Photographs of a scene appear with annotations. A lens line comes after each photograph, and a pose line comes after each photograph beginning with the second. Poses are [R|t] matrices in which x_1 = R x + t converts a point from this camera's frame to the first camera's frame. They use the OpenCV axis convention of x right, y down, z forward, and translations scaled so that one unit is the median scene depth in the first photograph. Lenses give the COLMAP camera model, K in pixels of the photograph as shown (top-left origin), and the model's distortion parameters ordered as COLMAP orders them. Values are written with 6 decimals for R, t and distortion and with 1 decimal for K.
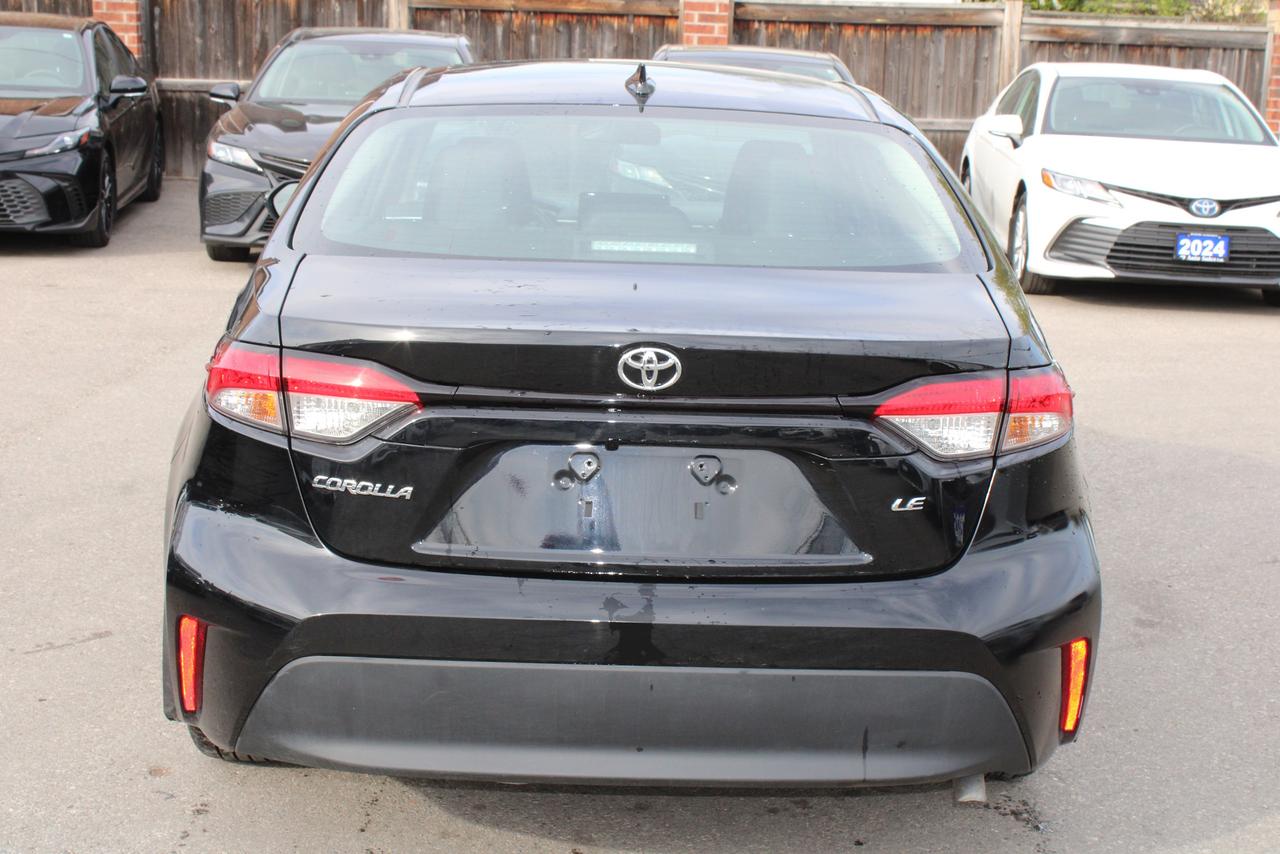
lens RADIAL K [[1990.6, 0, 640.0], [0, 1990.6, 427.0], [0, 0, 1]] dist [-0.050363, 0.177327]
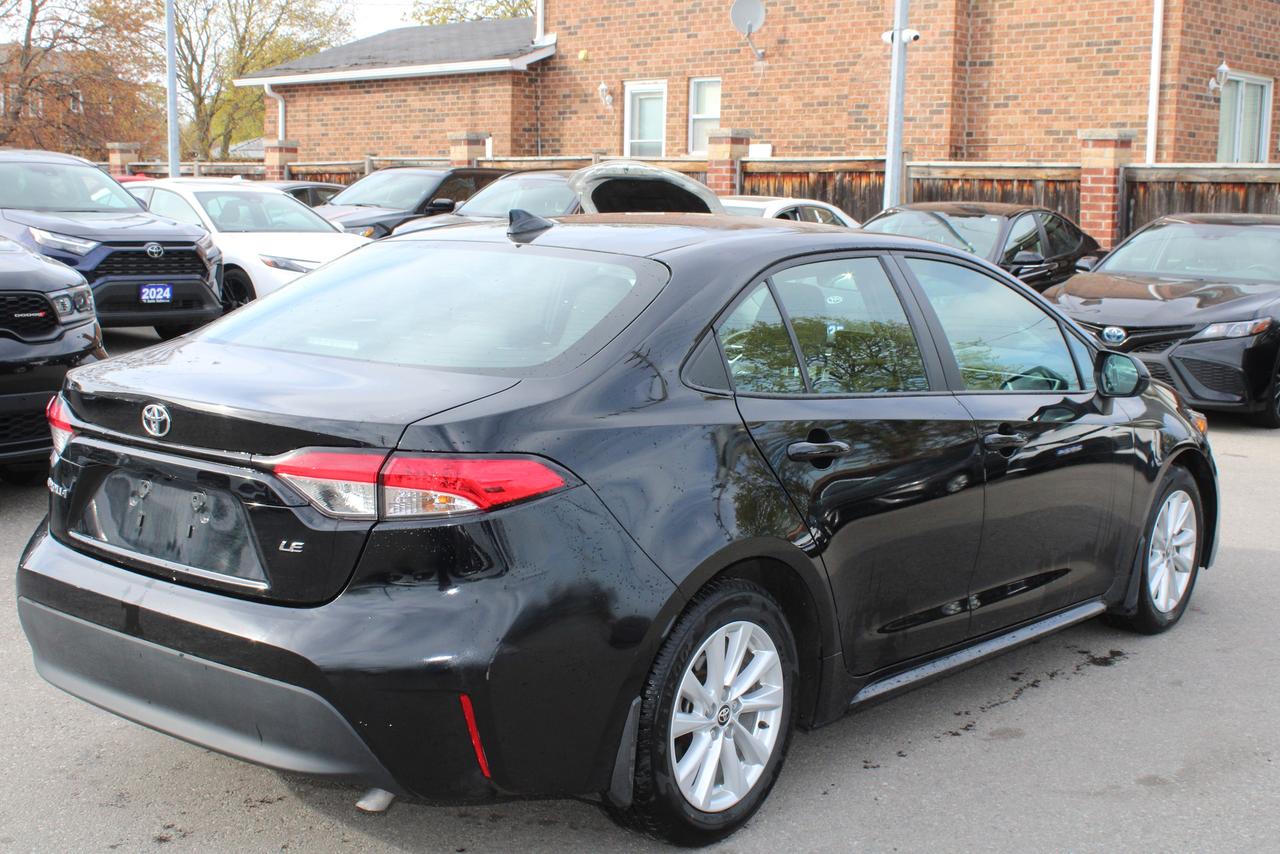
lens RADIAL K [[1627.2, 0, 640.0], [0, 1627.2, 427.0], [0, 0, 1]] dist [-0.084776, 0.104978]
pose [[0.763101, 0.076582, -0.641726, 0.792802], [-0.124635, 0.991753, -0.029854, -0.027049], [0.634148, 0.102763, 0.766353, 0.297024]]
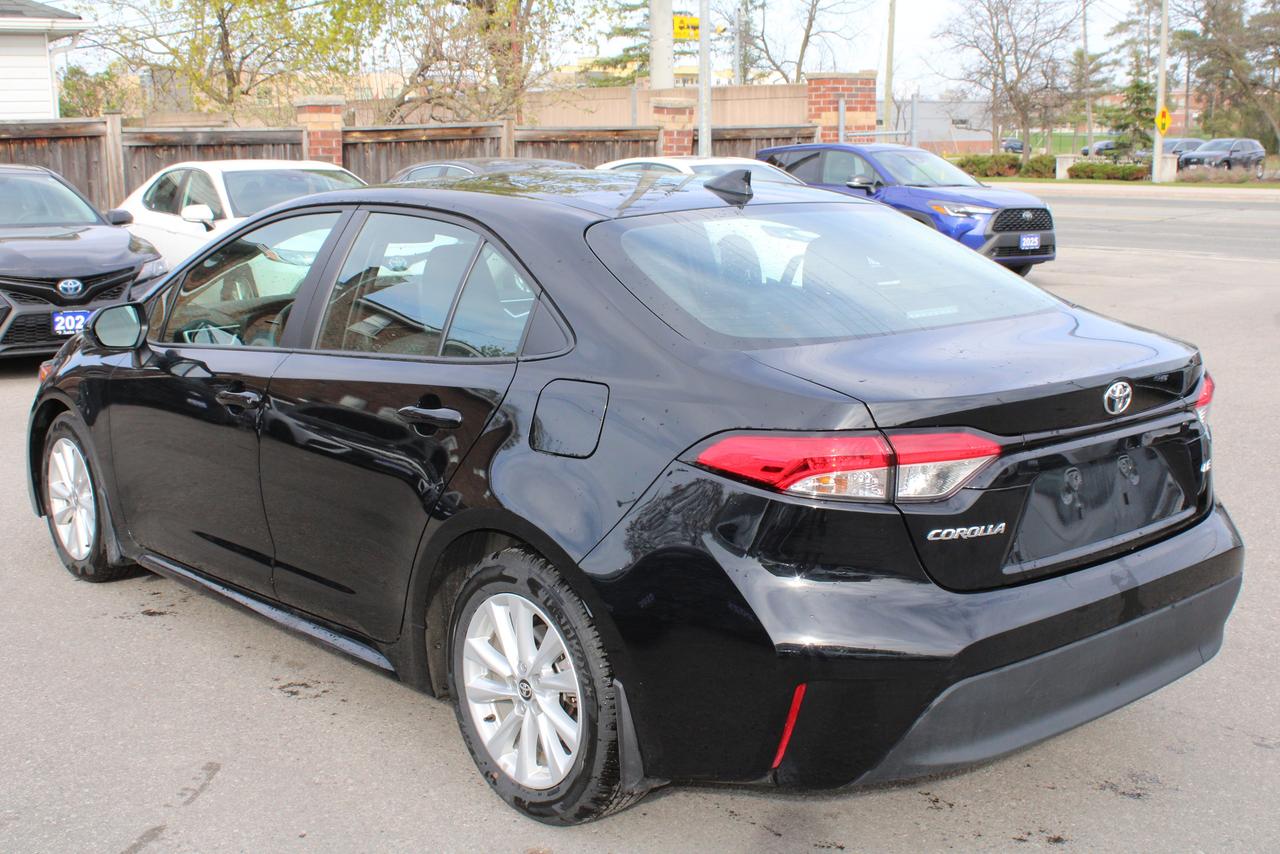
lens RADIAL K [[1487.5, 0, 640.0], [0, 1487.5, 427.0], [0, 0, 1]] dist [-0.040840, 0.022561]
pose [[0.778010, -0.162926, 0.606758, -0.694591], [0.161823, 0.985170, 0.057040, -0.096813], [-0.607053, 0.053810, 0.792837, 0.339634]]
